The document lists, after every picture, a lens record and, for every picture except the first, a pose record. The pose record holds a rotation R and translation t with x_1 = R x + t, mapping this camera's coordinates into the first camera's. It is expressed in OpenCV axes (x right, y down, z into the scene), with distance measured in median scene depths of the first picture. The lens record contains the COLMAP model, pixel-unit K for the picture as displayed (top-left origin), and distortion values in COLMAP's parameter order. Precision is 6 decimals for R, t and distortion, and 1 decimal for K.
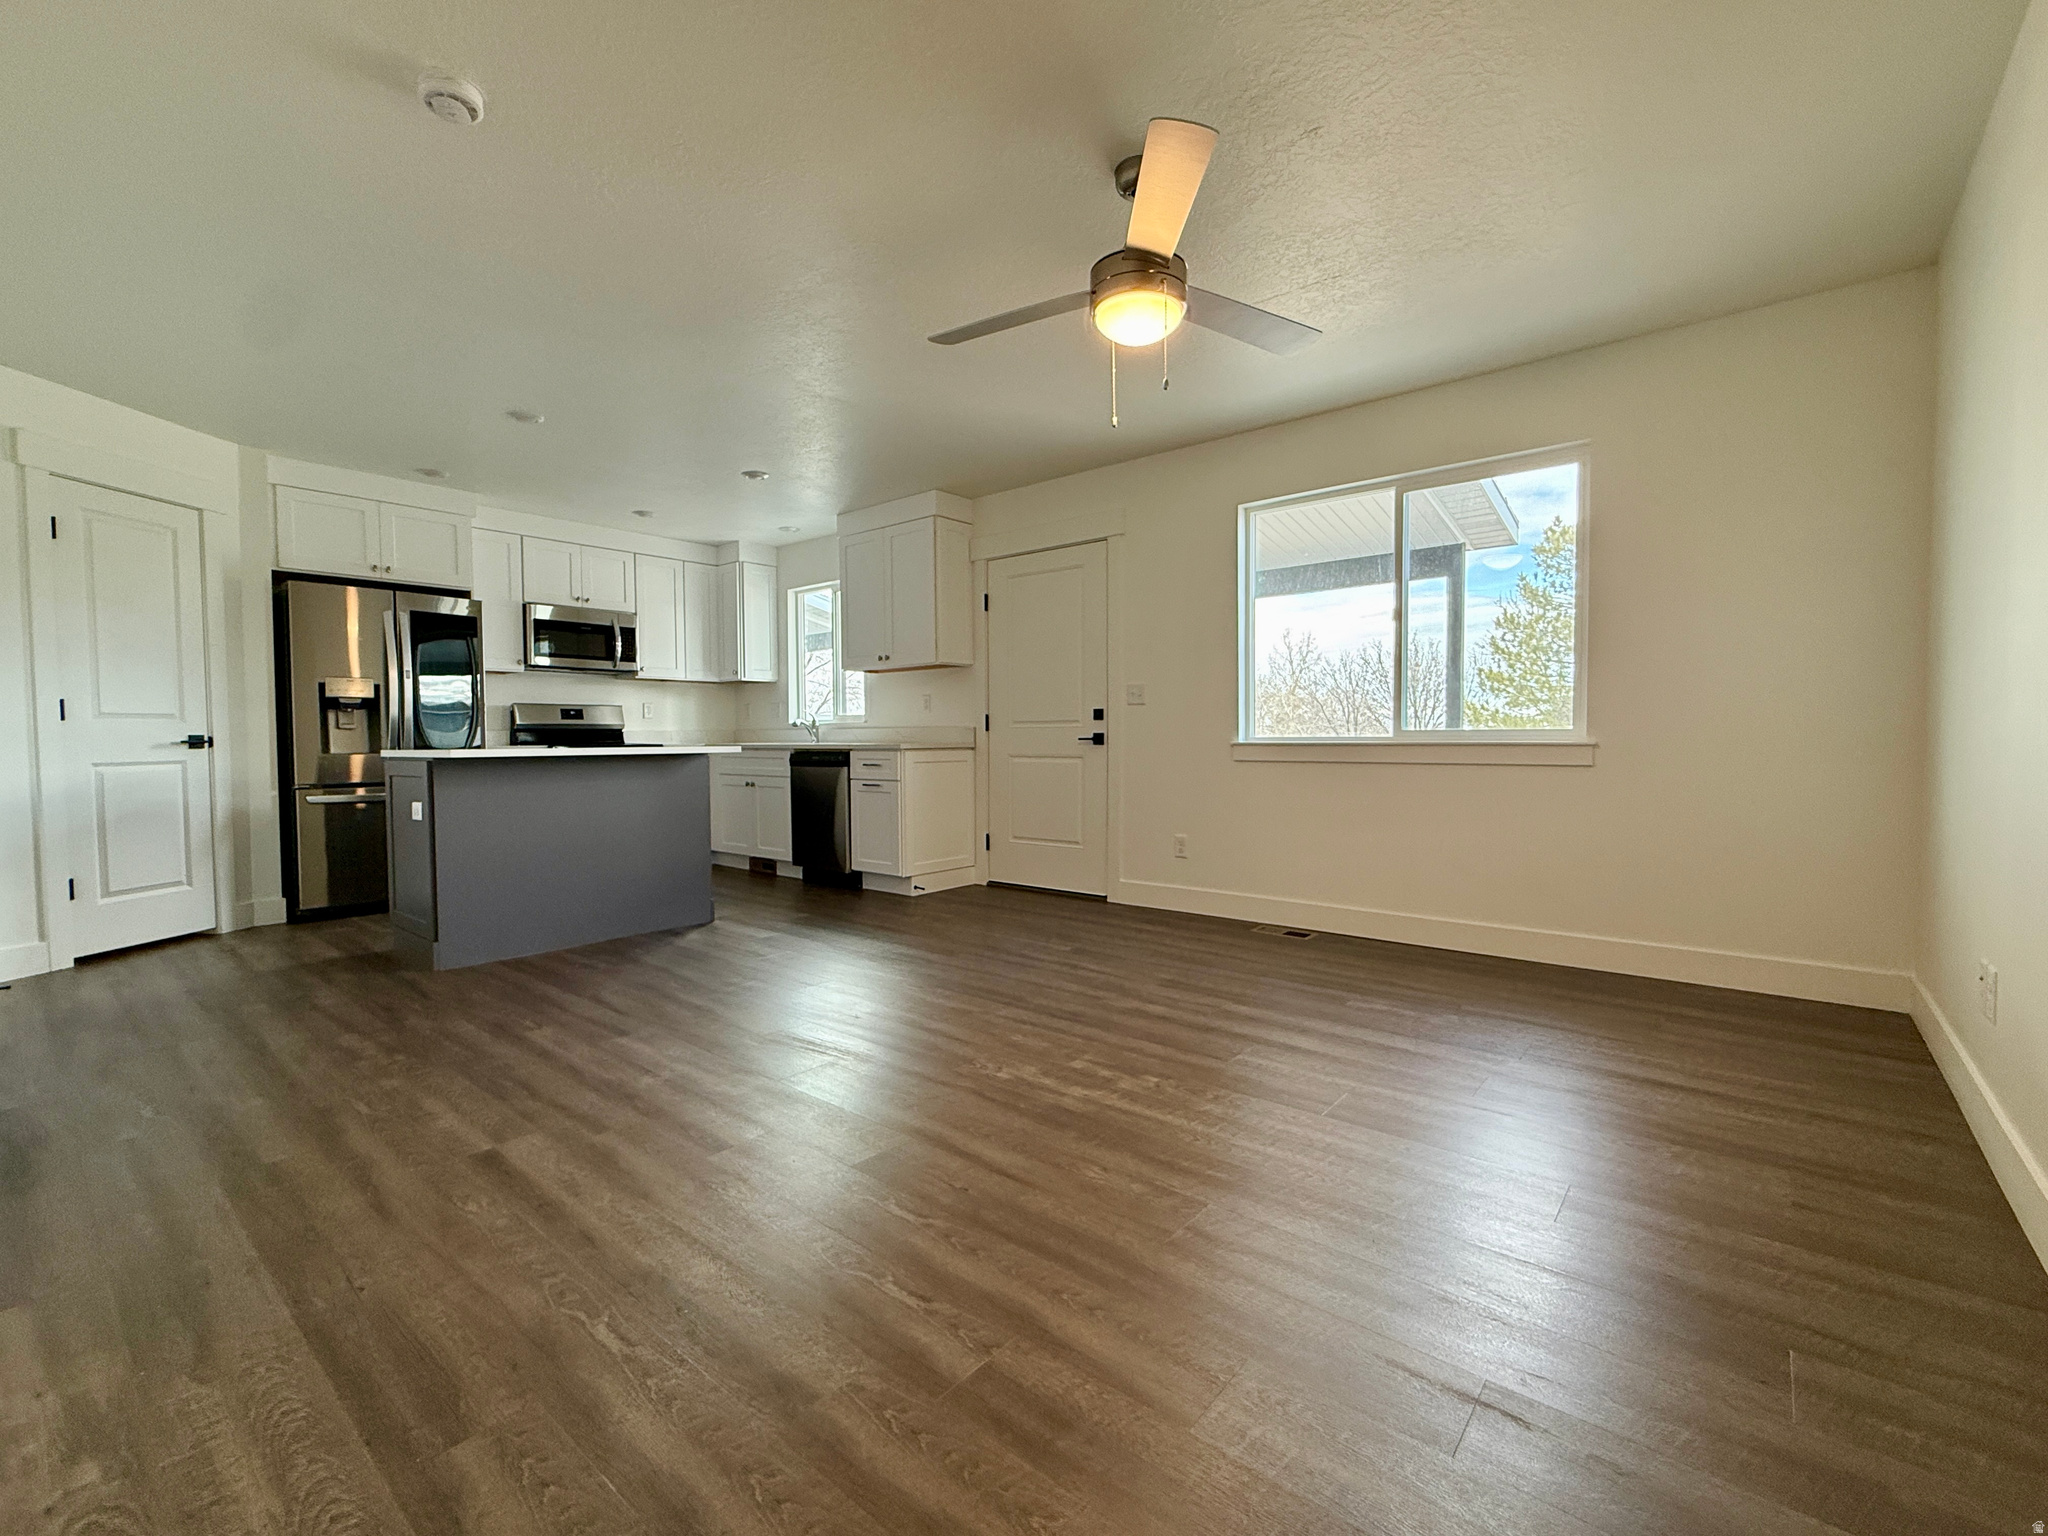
lens RADIAL K [[862.1, 0, 1000.1], [0, 862.1, 761.1], [0, 0, 1]] dist [0.001985, 0.000256]
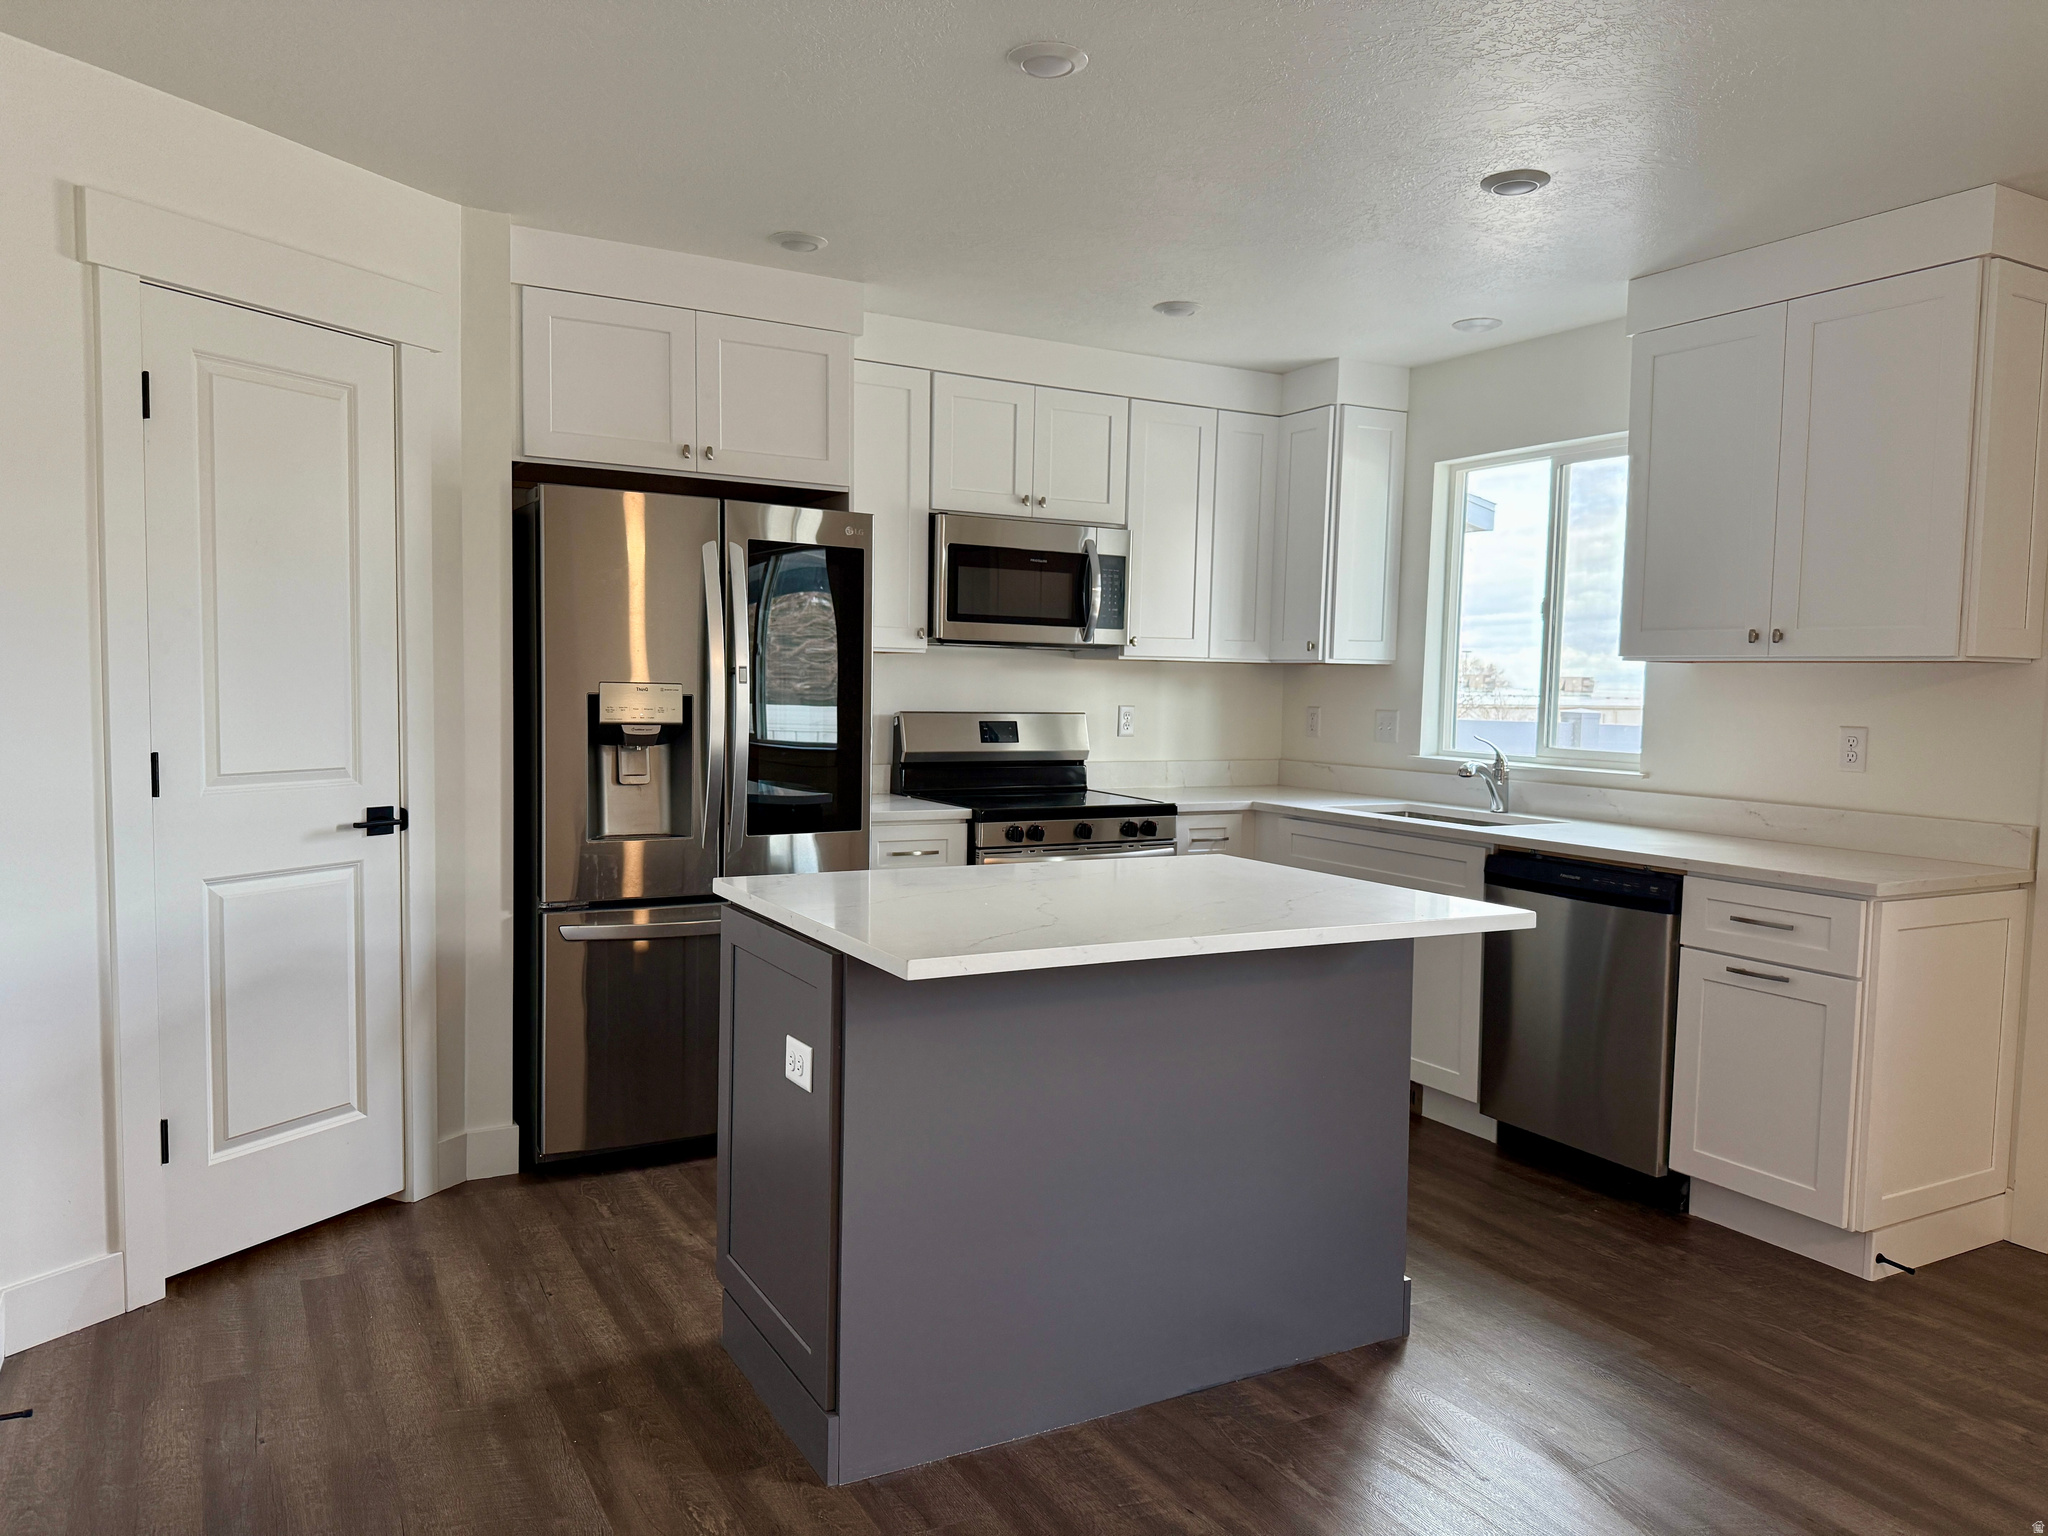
lens RADIAL K [[1443.0, 0, 1014.5], [0, 1443.0, 780.2], [0, 0, 1]] dist [0.049661, -0.059964]
pose [[0.935491, 0.049659, -0.349842, -0.275233], [-0.038310, 0.998493, 0.039292, -0.083667], [0.351267, -0.023355, 0.935984, 0.319288]]
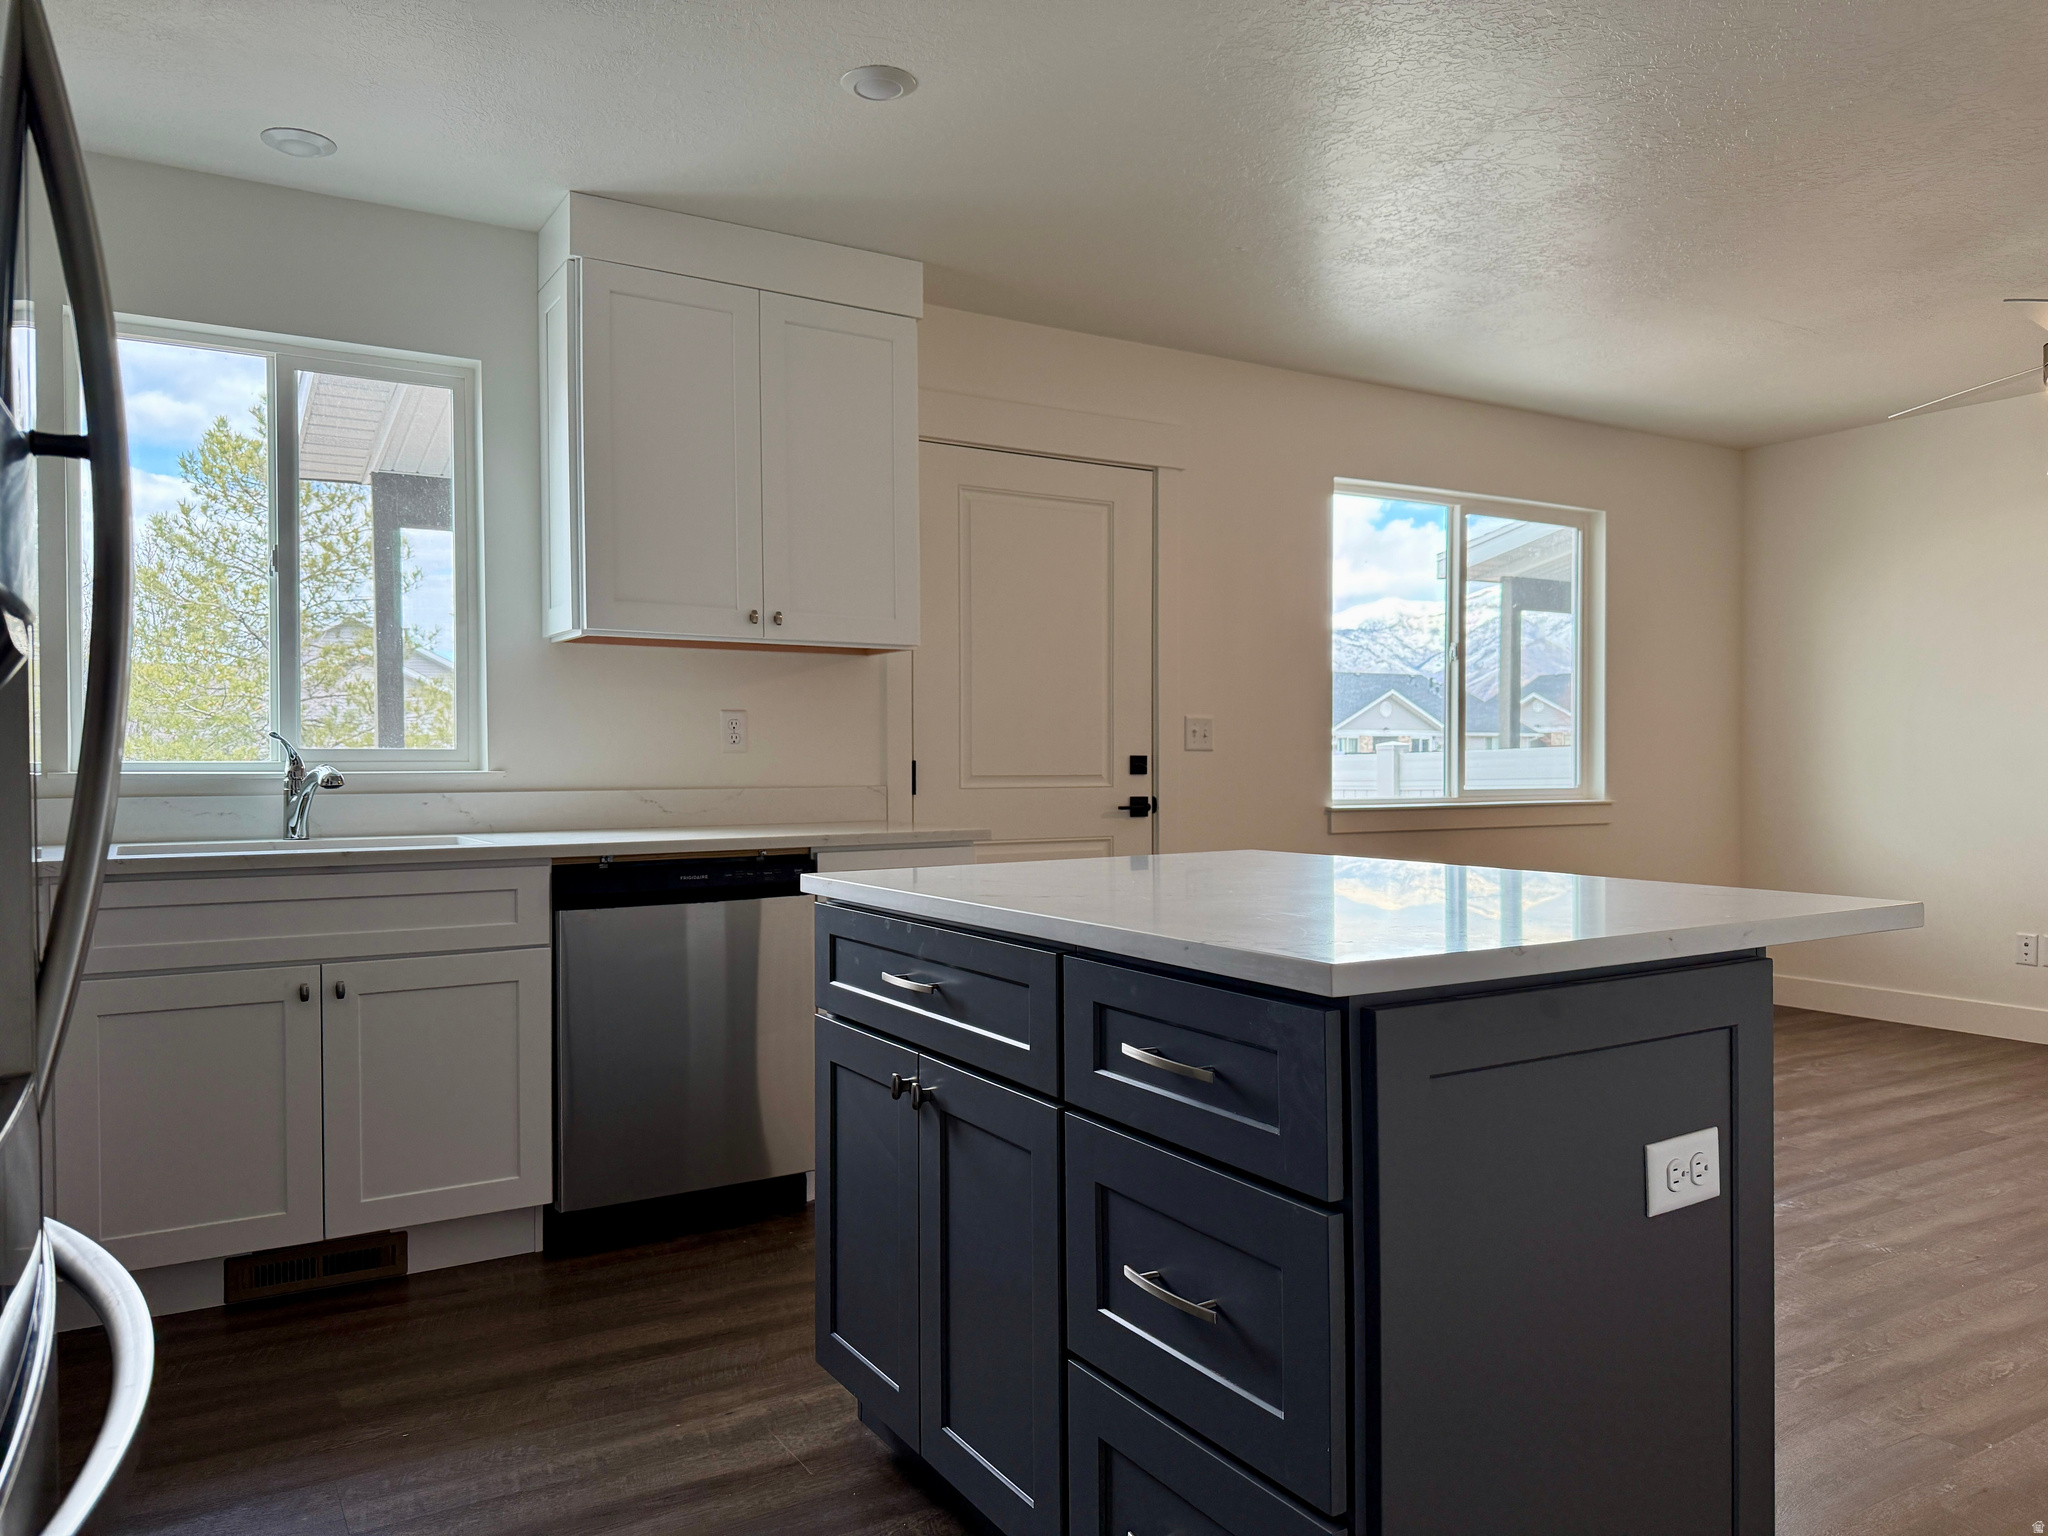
lens RADIAL K [[1443.0, 0, 1014.5], [0, 1443.0, 780.2], [0, 0, 1]] dist [0.049661, -0.059964]
pose [[0.322974, -0.004136, 0.946399, -0.917305], [0.034420, 0.999380, -0.007379, -0.043919], [-0.945782, 0.034959, 0.322916, 0.845671]]
